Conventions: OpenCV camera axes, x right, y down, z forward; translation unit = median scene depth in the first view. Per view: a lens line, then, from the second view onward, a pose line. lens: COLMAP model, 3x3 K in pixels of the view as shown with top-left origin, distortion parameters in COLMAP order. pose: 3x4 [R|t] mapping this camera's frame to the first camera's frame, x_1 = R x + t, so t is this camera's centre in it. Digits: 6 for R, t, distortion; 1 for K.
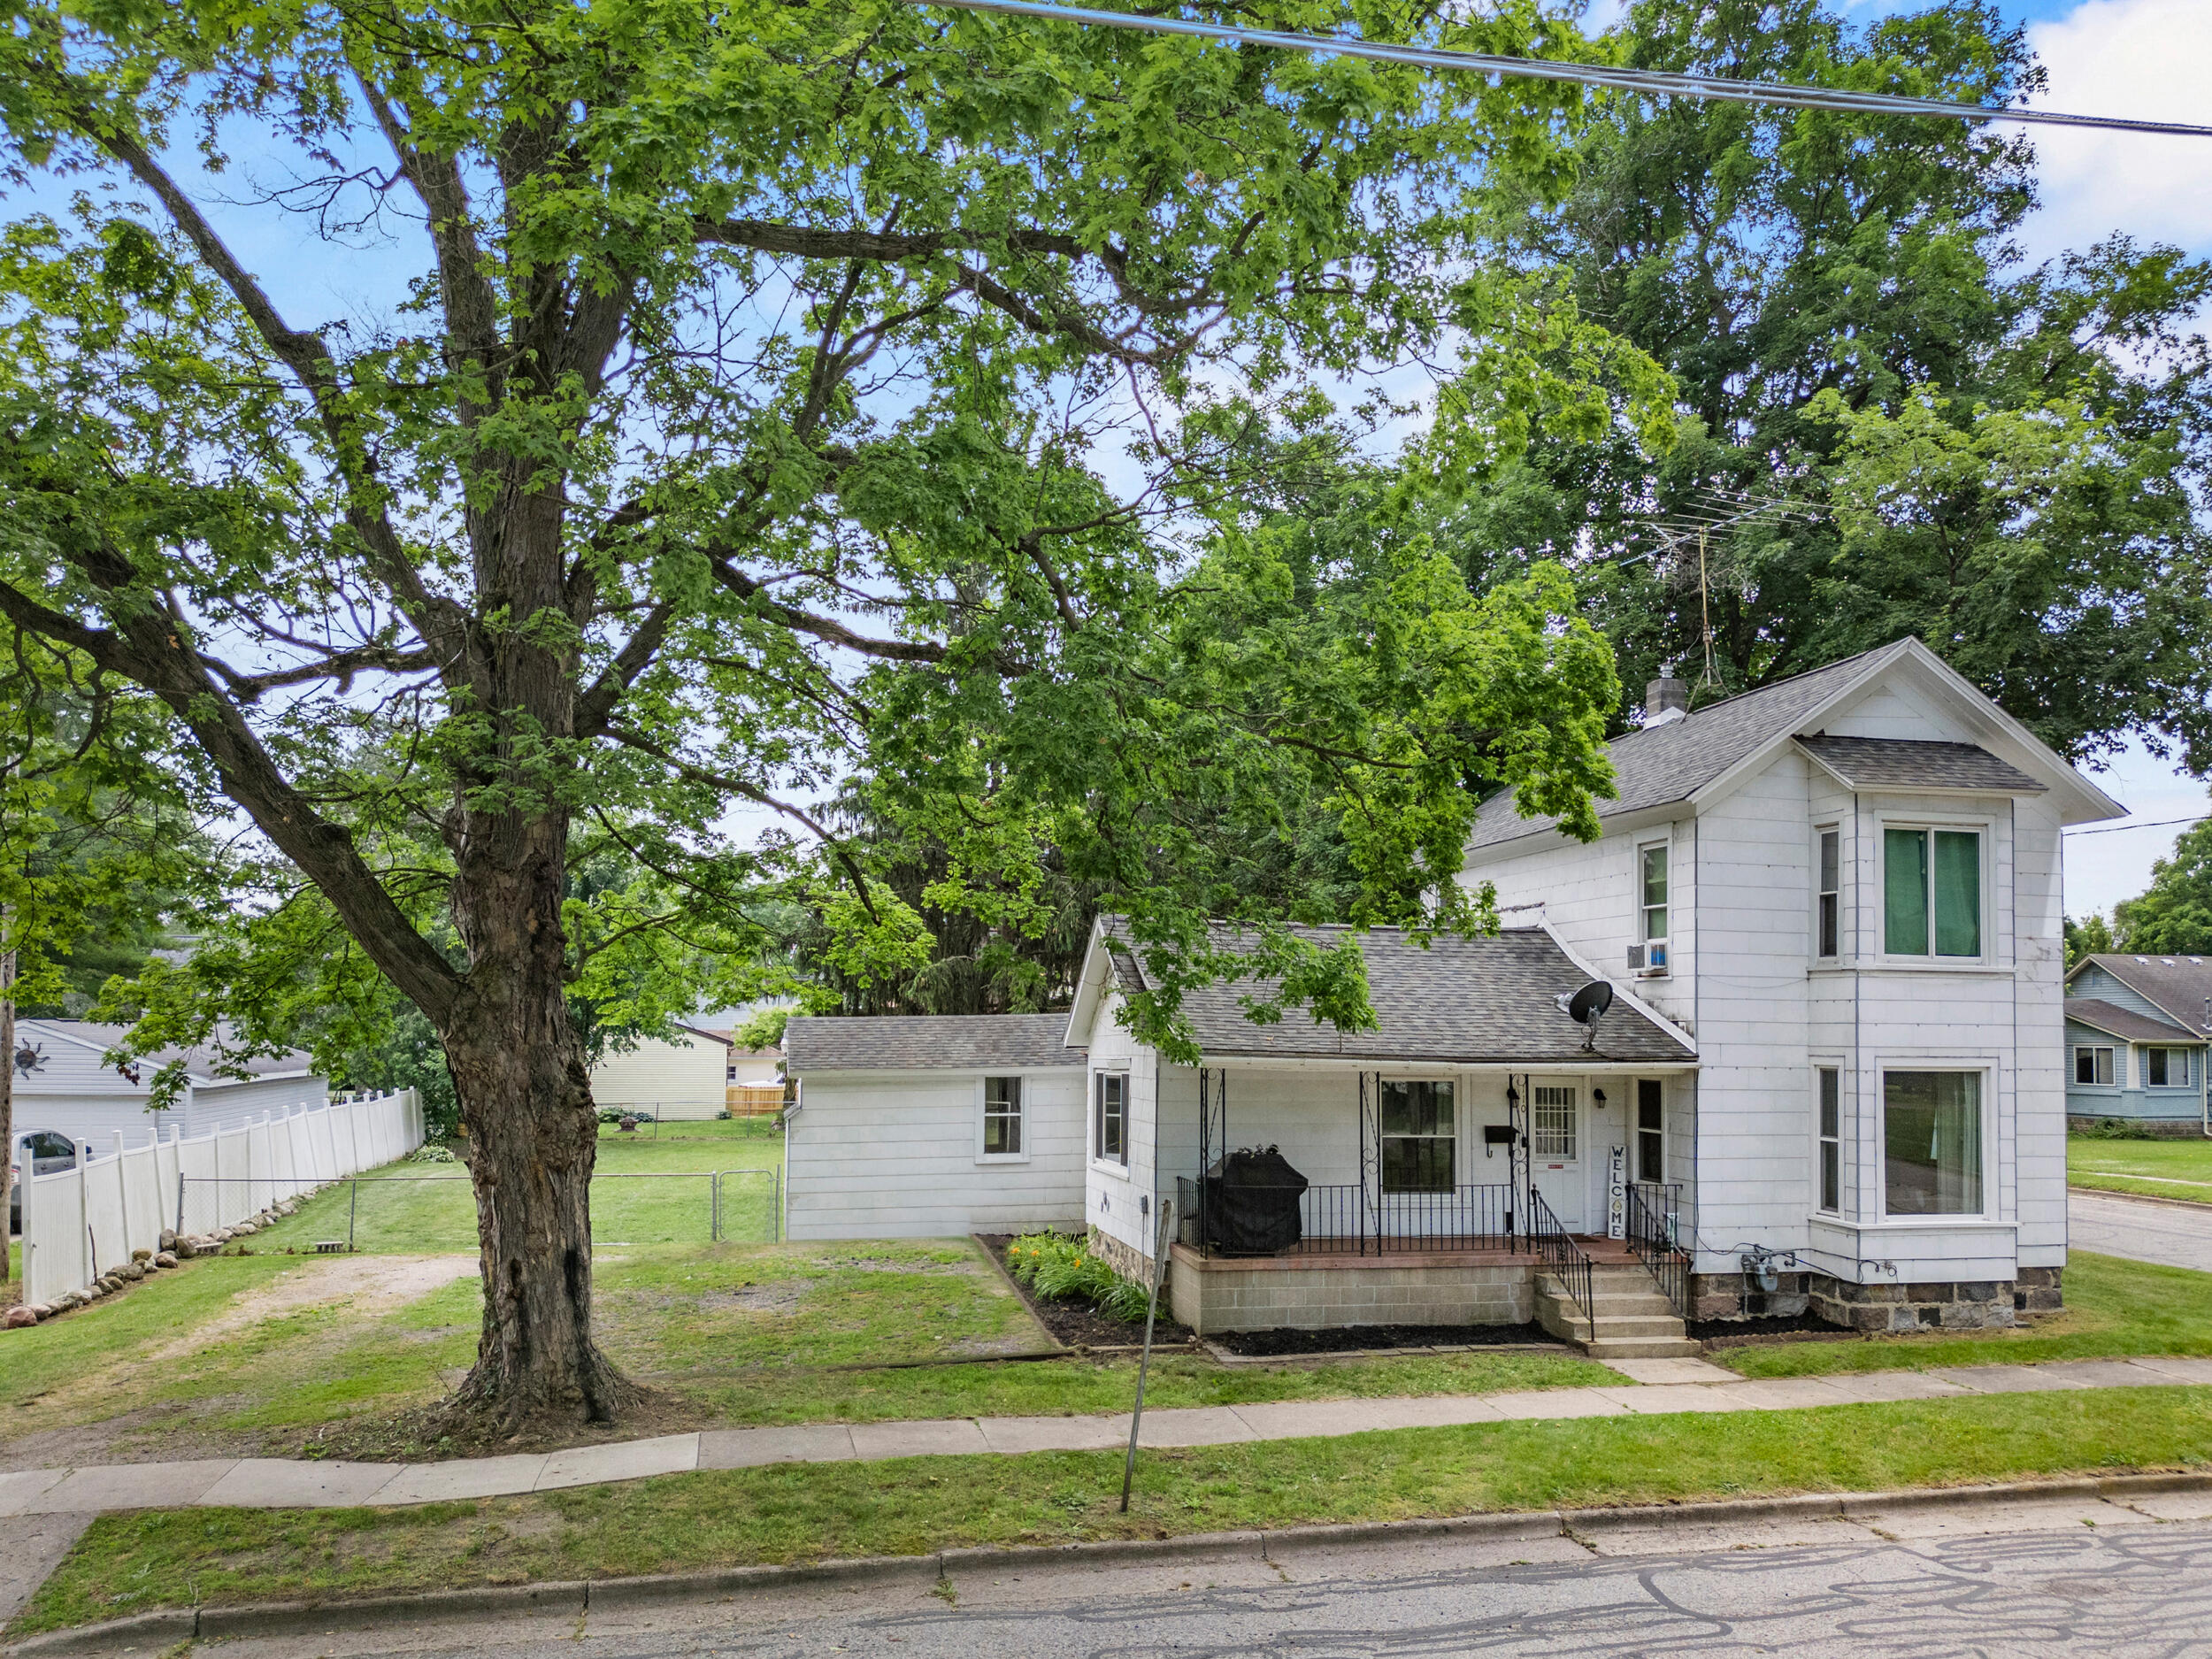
lens RADIAL K [[1549.8, 0, 1129.6], [0, 1549.8, 965.7], [0, 0, 1]] dist [0.061417, -0.055191]
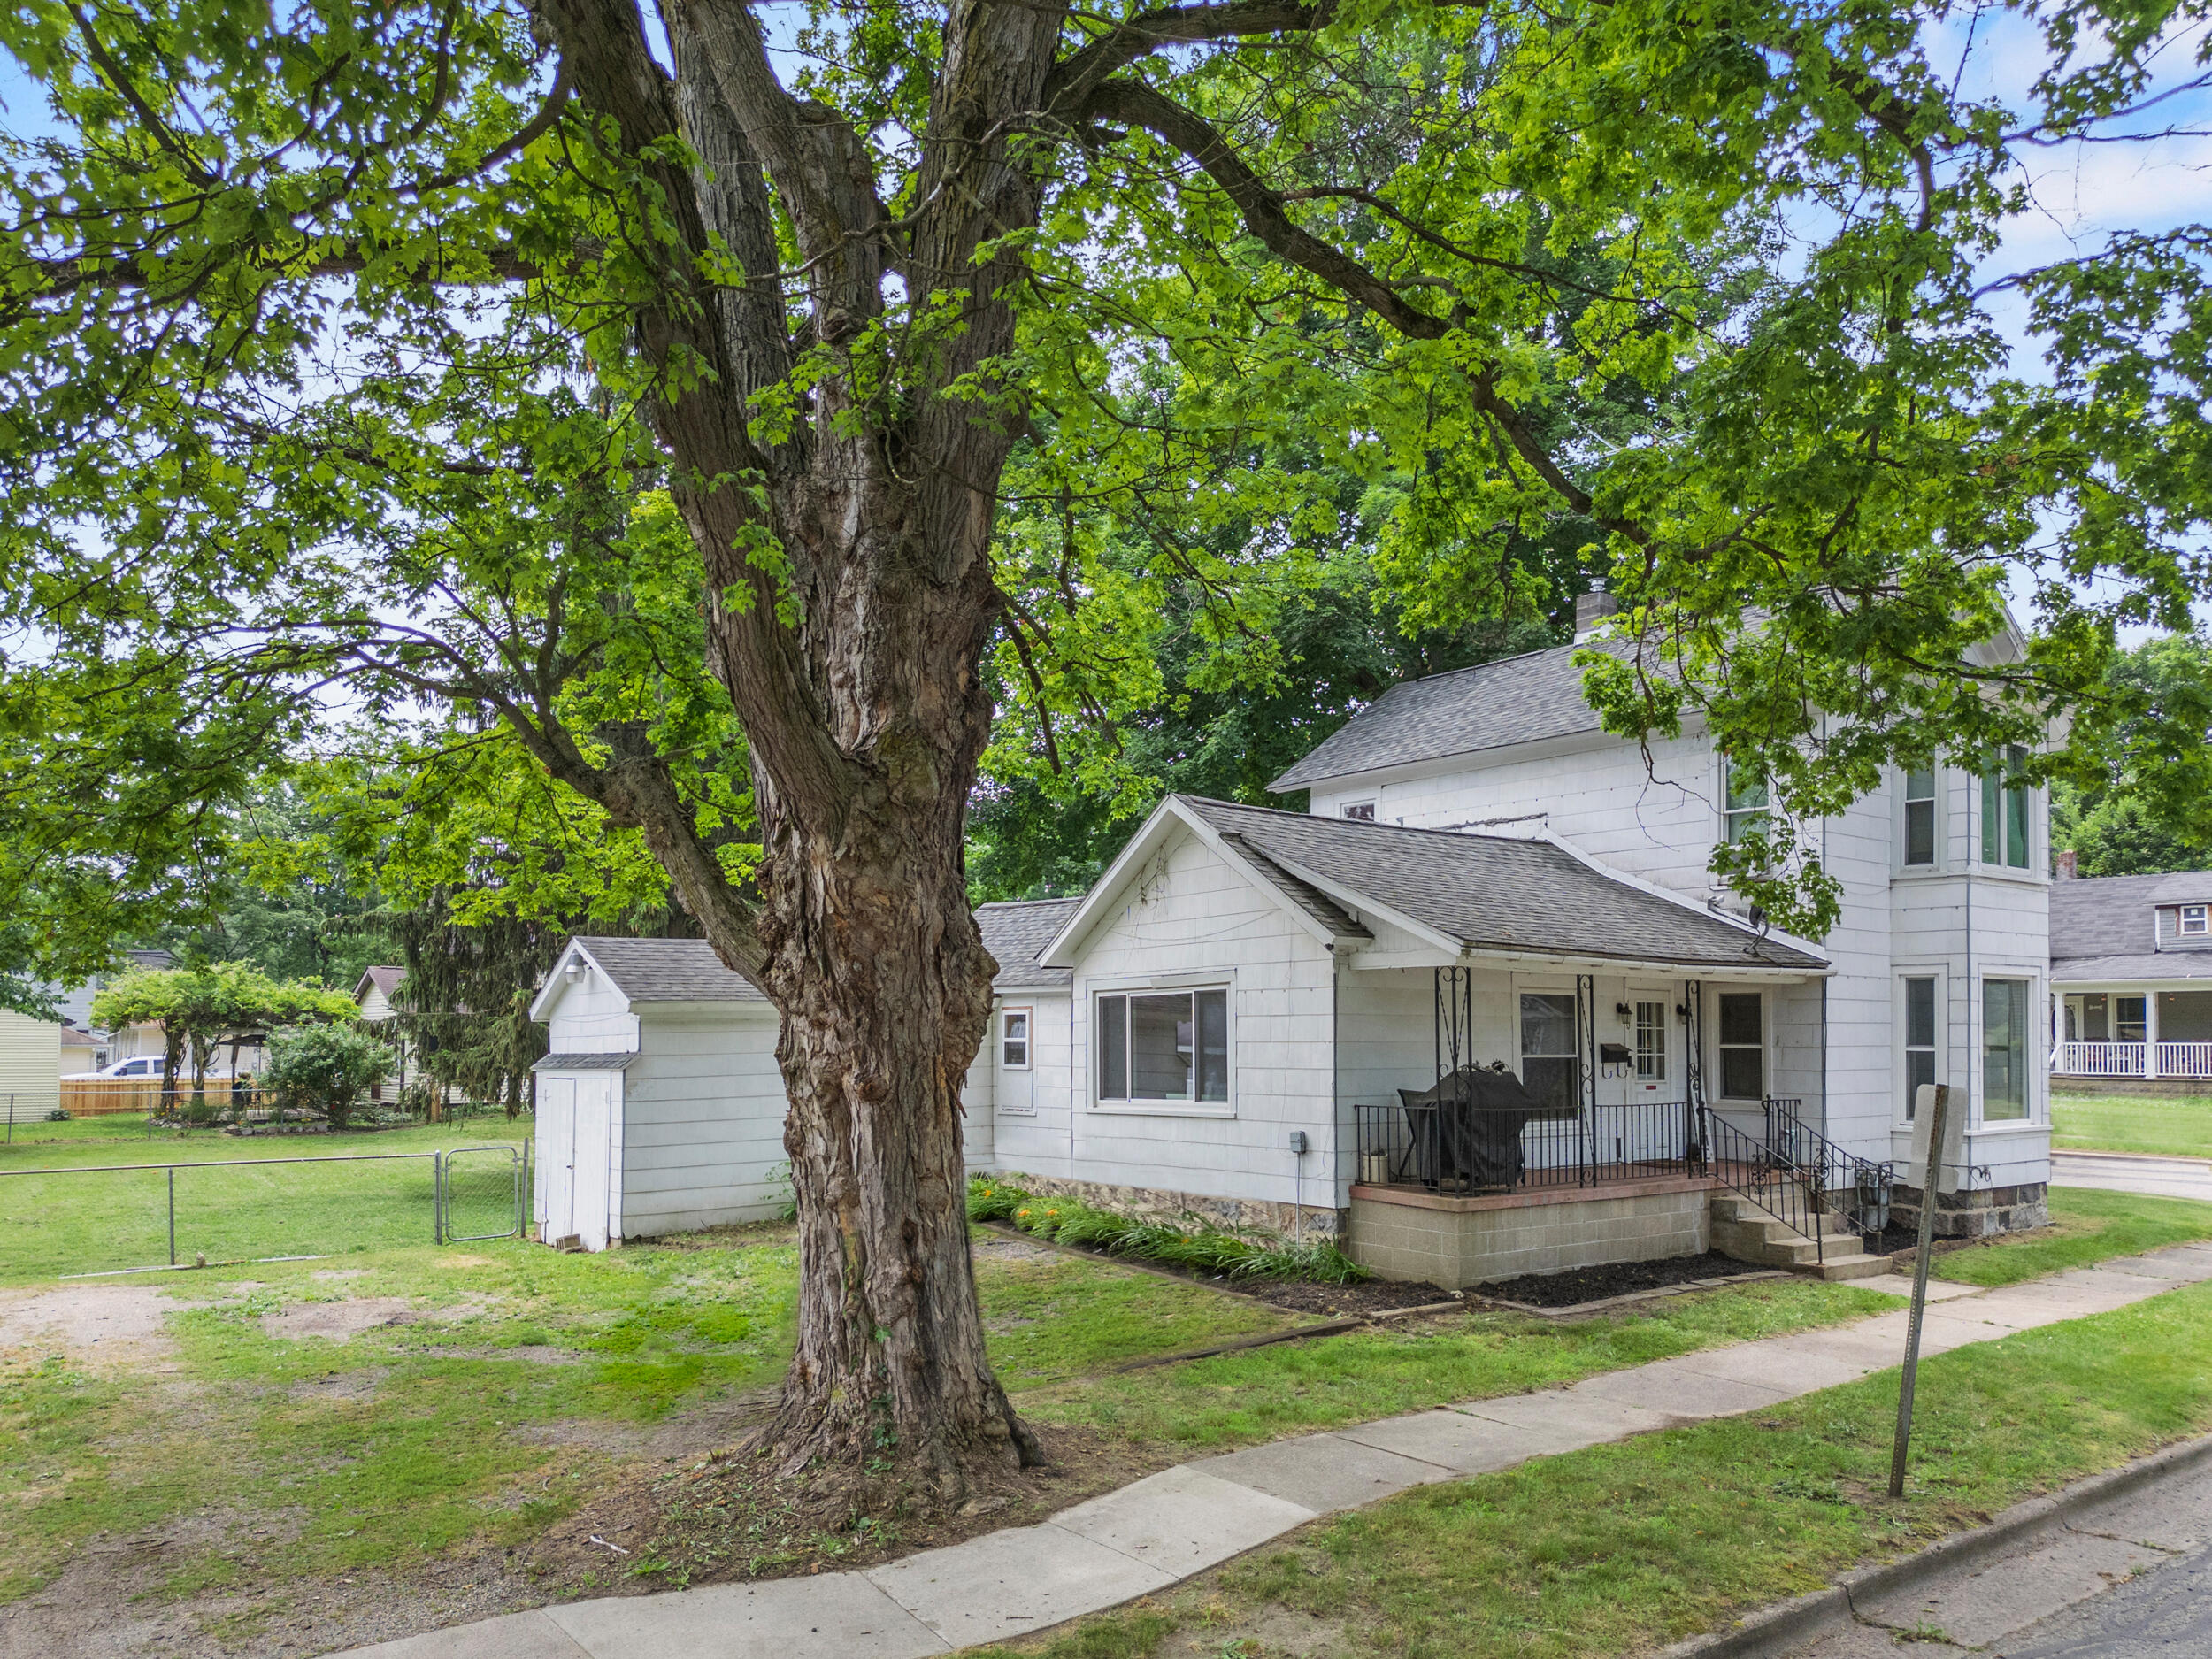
lens RADIAL K [[1563.8, 0, 1094.8], [0, 1563.8, 1017.5], [0, 0, 1]] dist [0.071014, -0.073662]
pose [[0.909127, -0.003279, 0.416506, -0.466502], [-0.011528, 0.999388, 0.033031, 0.067149], [-0.416359, -0.034831, 0.908533, 0.324071]]
